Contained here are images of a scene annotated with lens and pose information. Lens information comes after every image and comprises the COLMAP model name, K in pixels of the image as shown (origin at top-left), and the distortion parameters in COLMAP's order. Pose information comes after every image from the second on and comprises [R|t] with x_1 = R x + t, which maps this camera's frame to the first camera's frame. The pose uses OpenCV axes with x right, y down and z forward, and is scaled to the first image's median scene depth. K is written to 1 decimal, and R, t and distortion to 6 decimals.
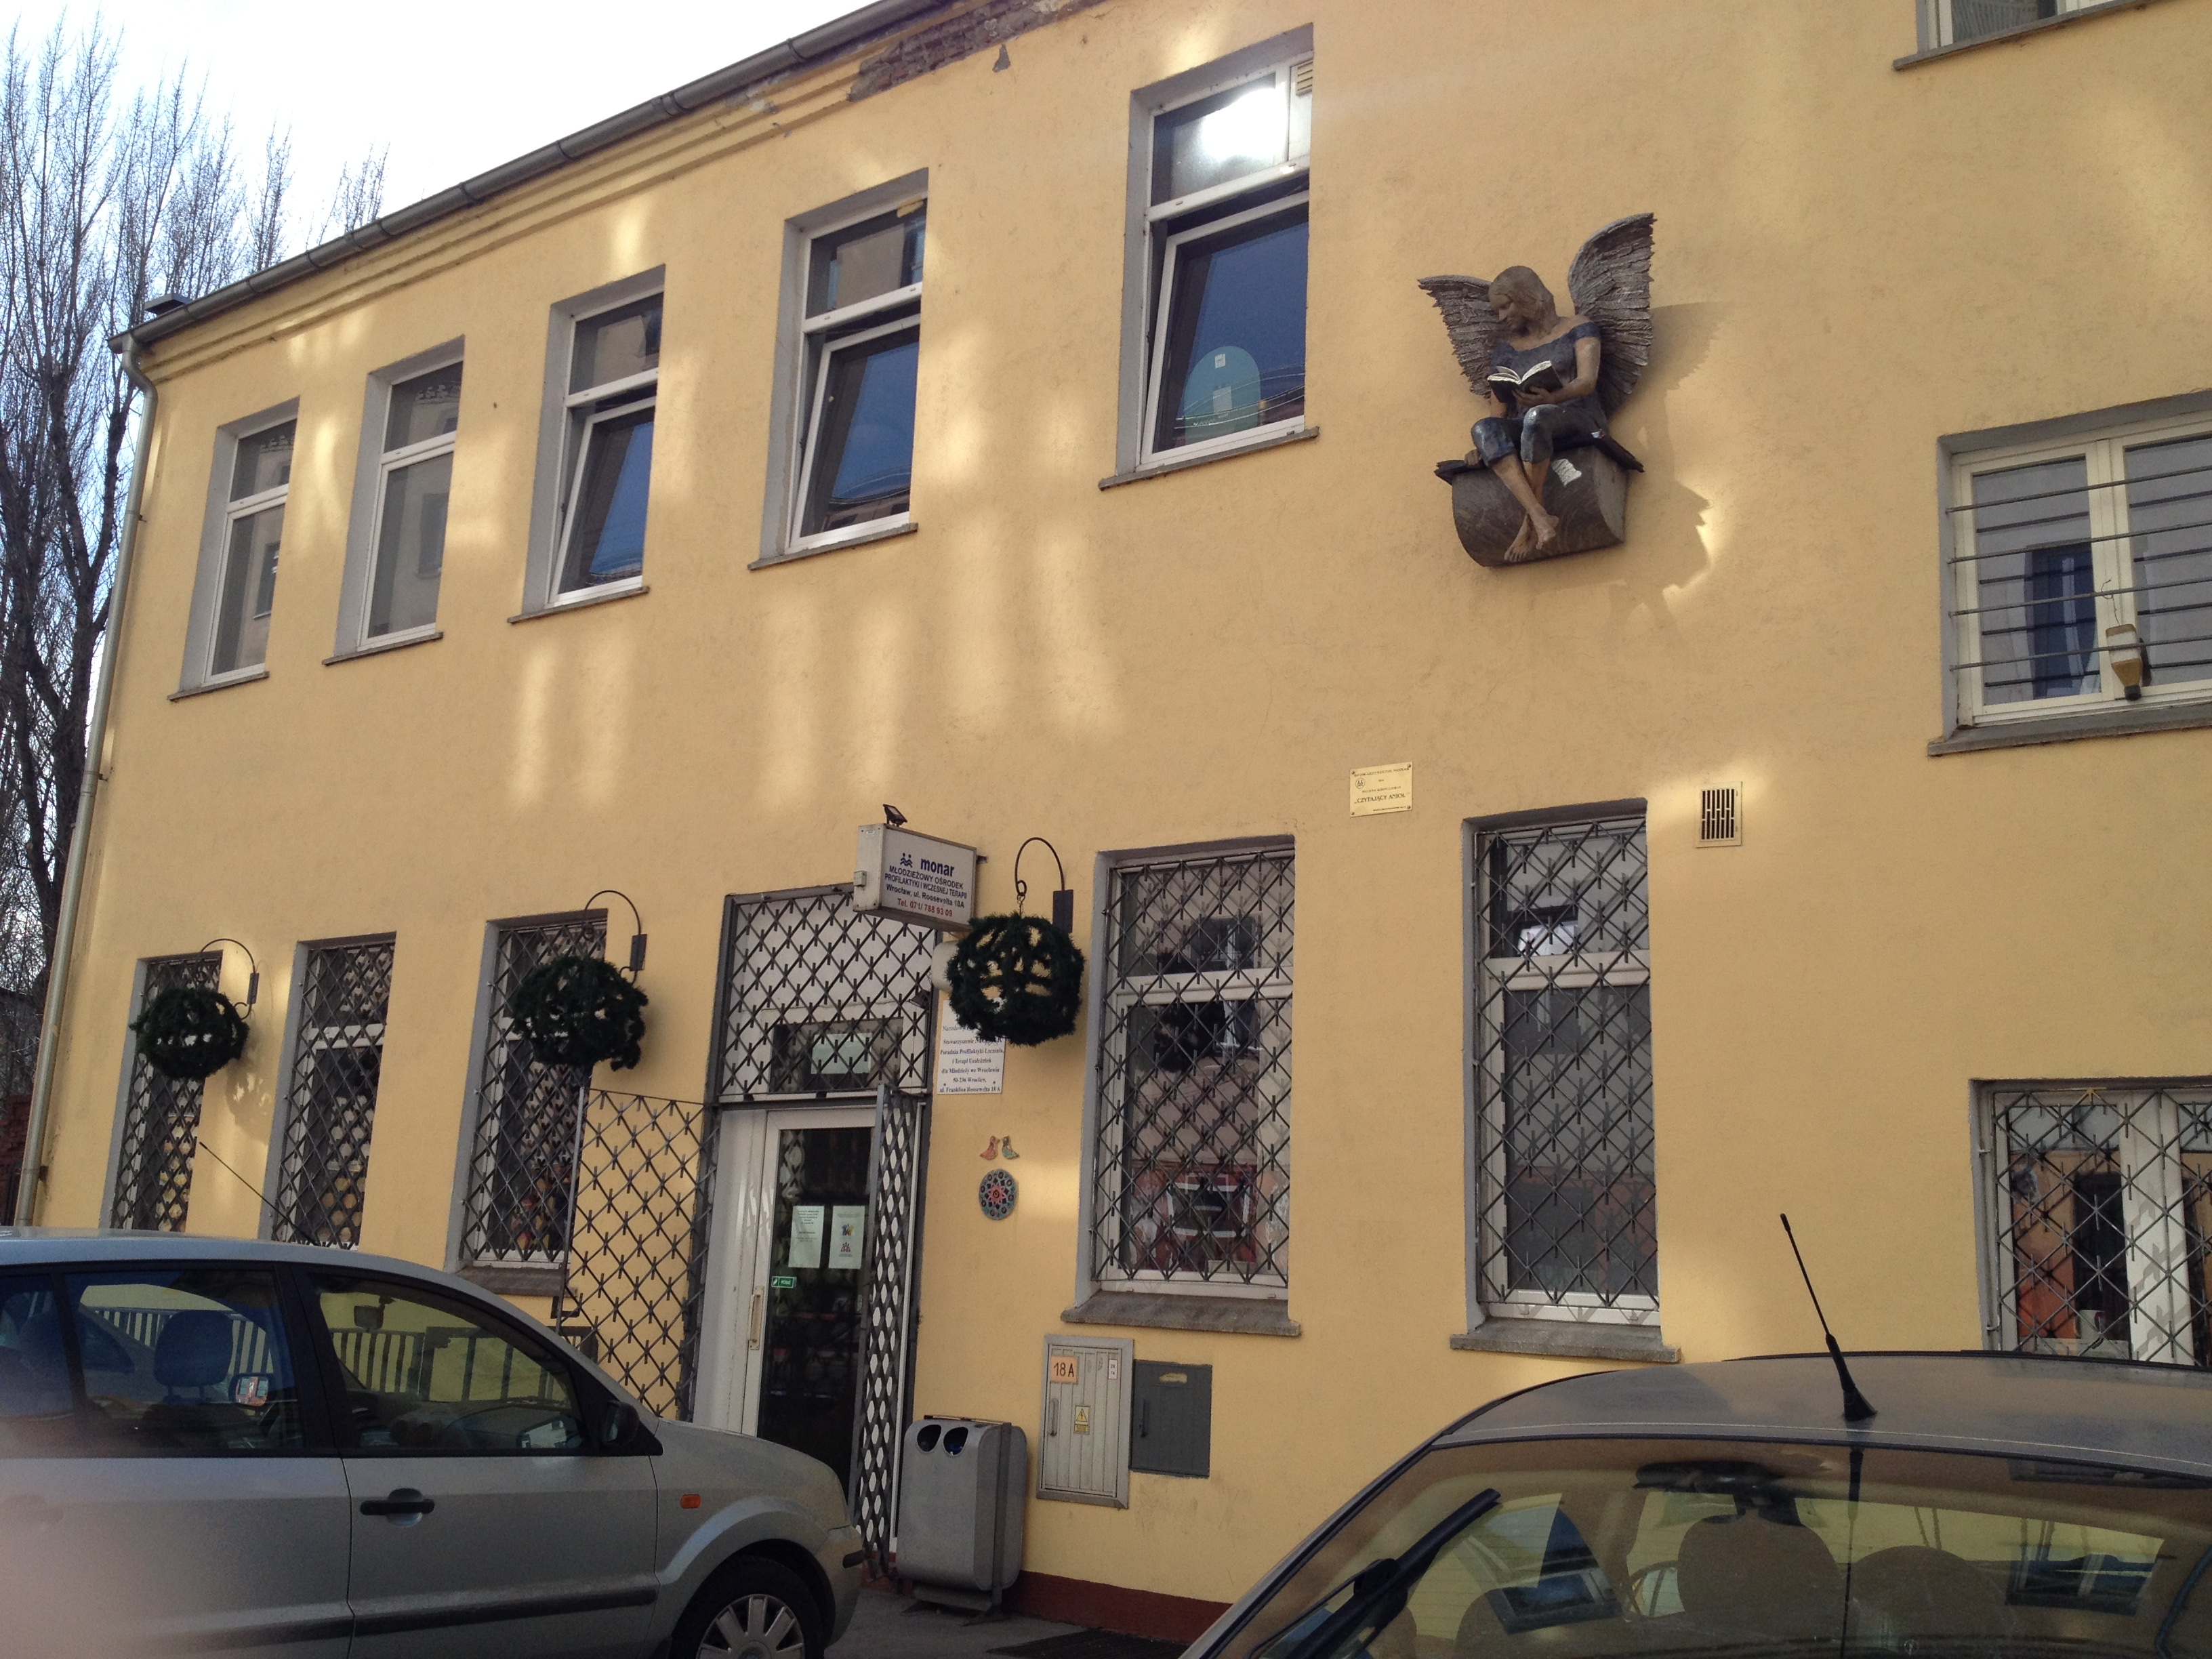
lens RADIAL K [[2247.3, 0, 1106.0], [0, 2247.3, 829.5], [0, 0, 1]] dist [0.243126, -0.698563]
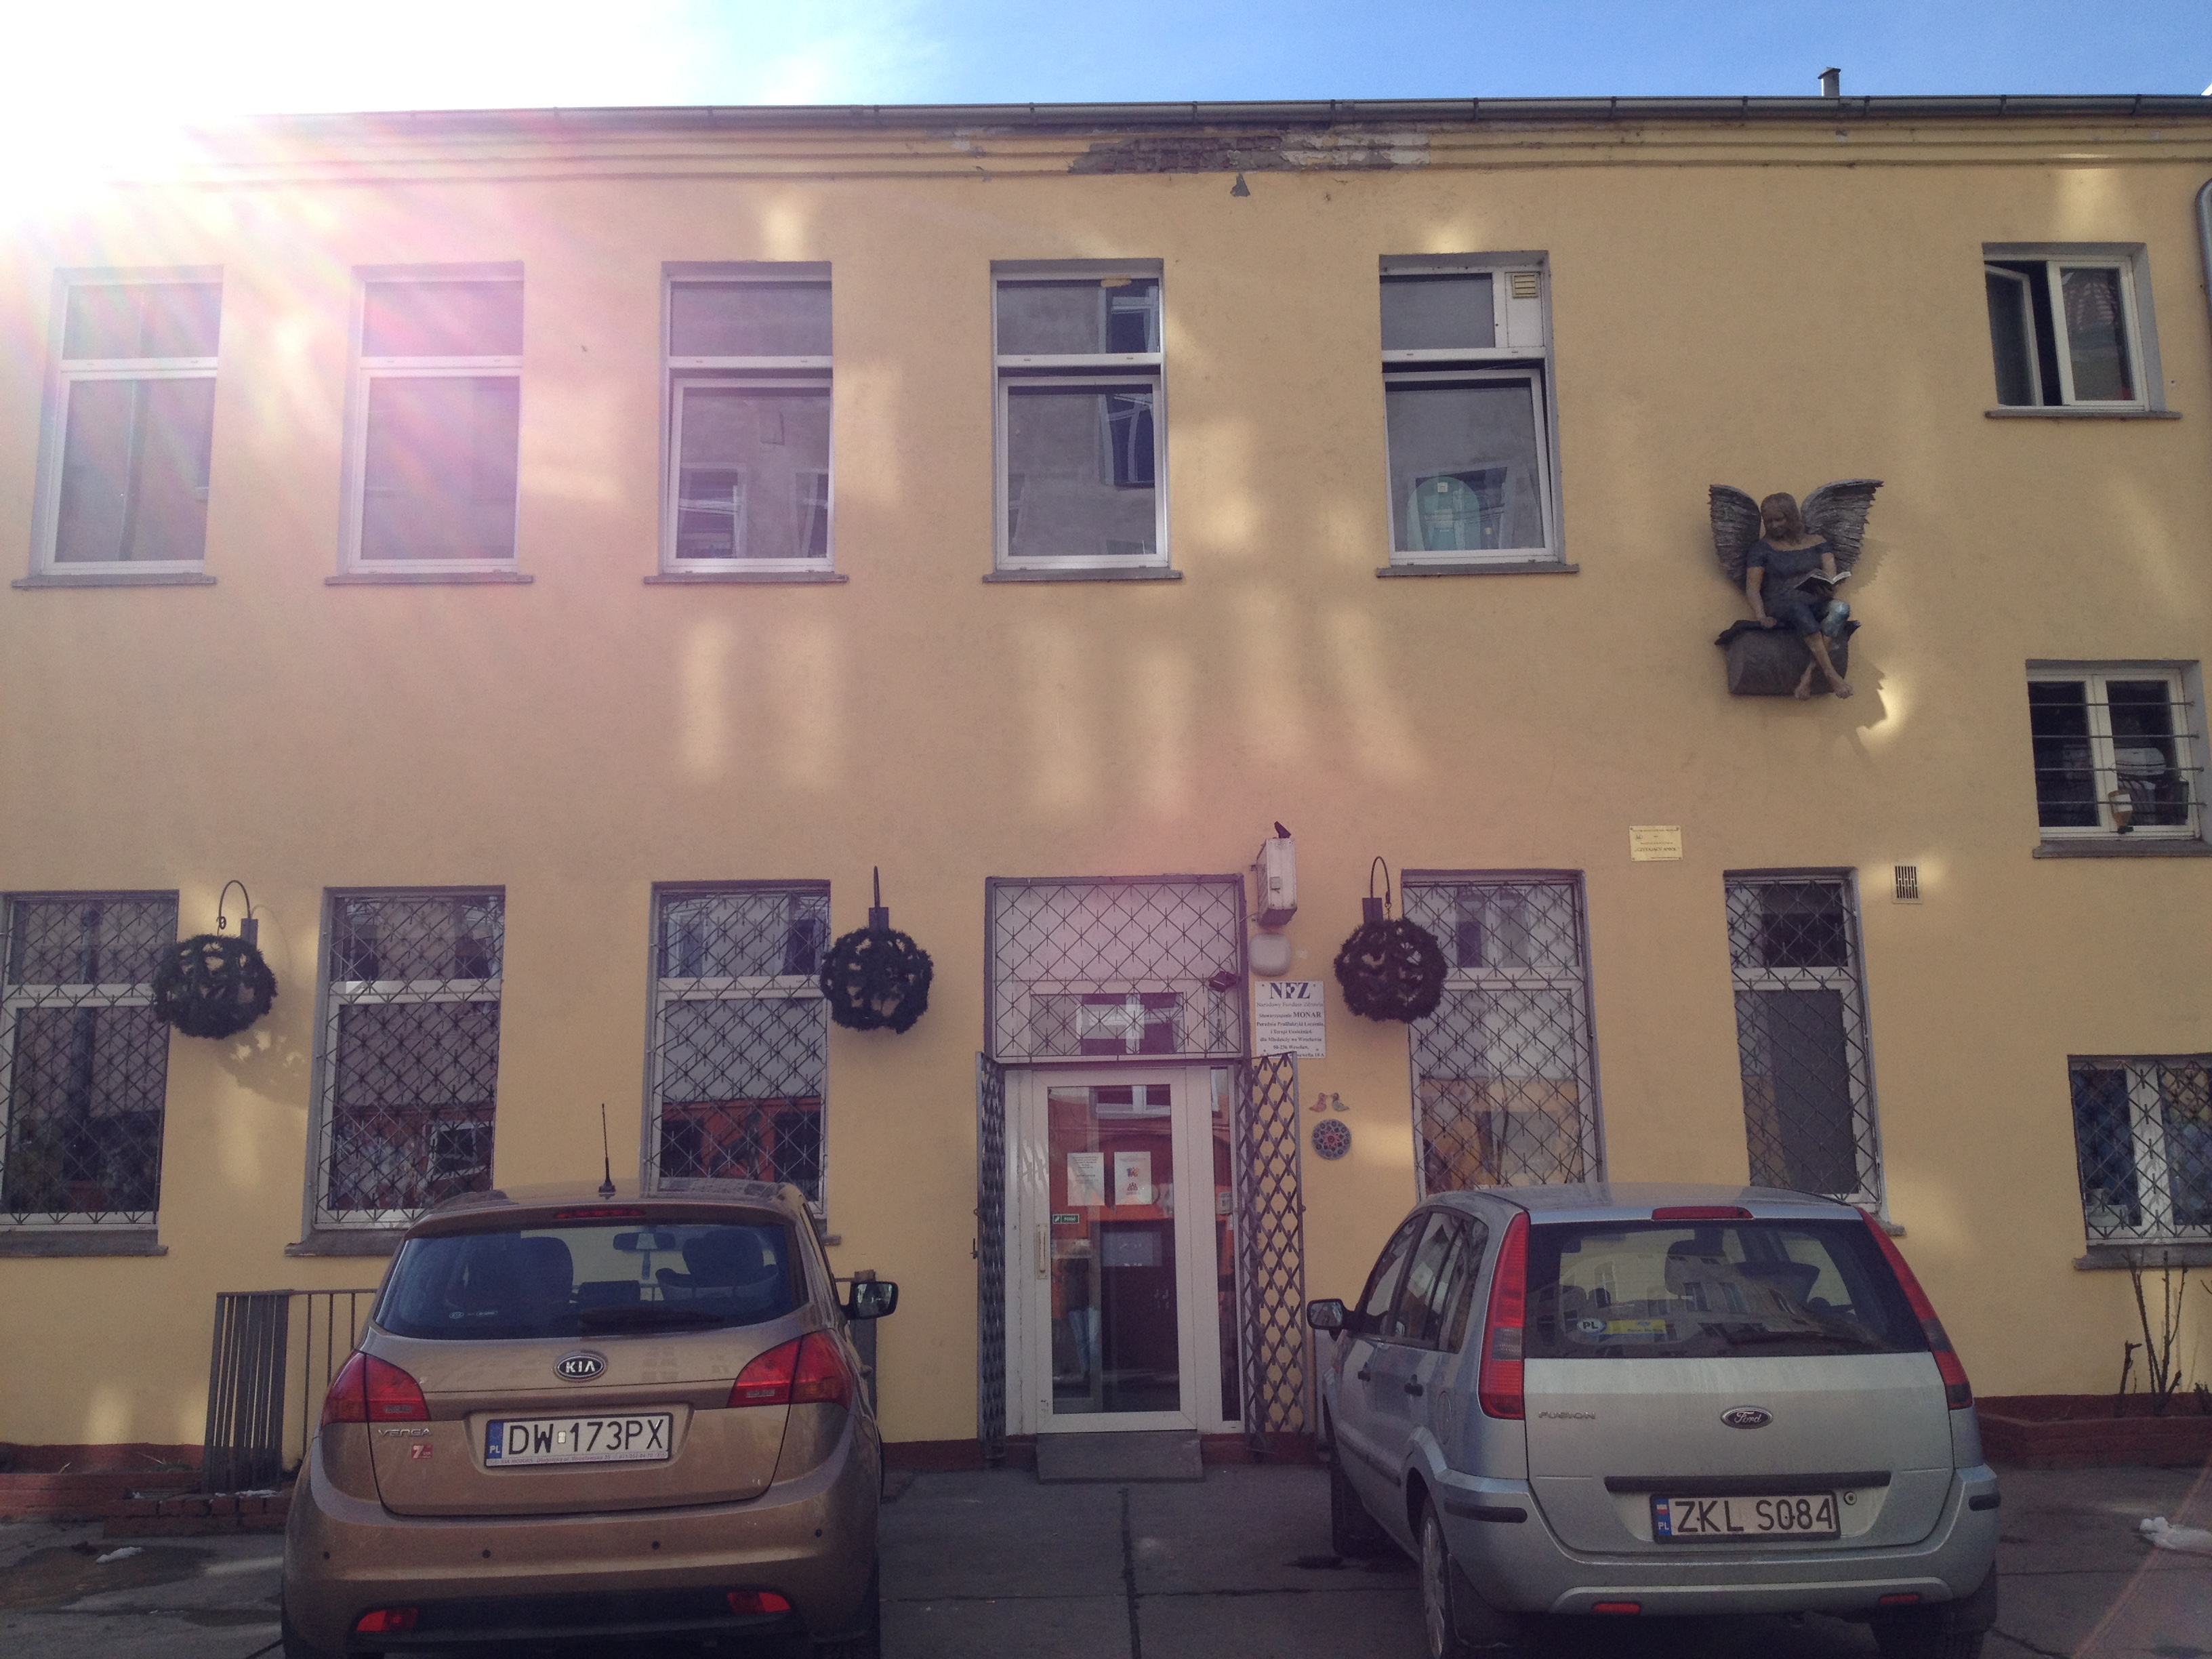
lens RADIAL K [[2247.3, 0, 1106.0], [0, 2247.3, 829.5], [0, 0, 1]] dist [0.243126, -0.698563]
pose [[0.763987, 0.053778, 0.642987, -0.929107], [-0.080933, 0.996637, 0.012807, -0.014848], [-0.640136, -0.061823, 0.765770, 0.129346]]
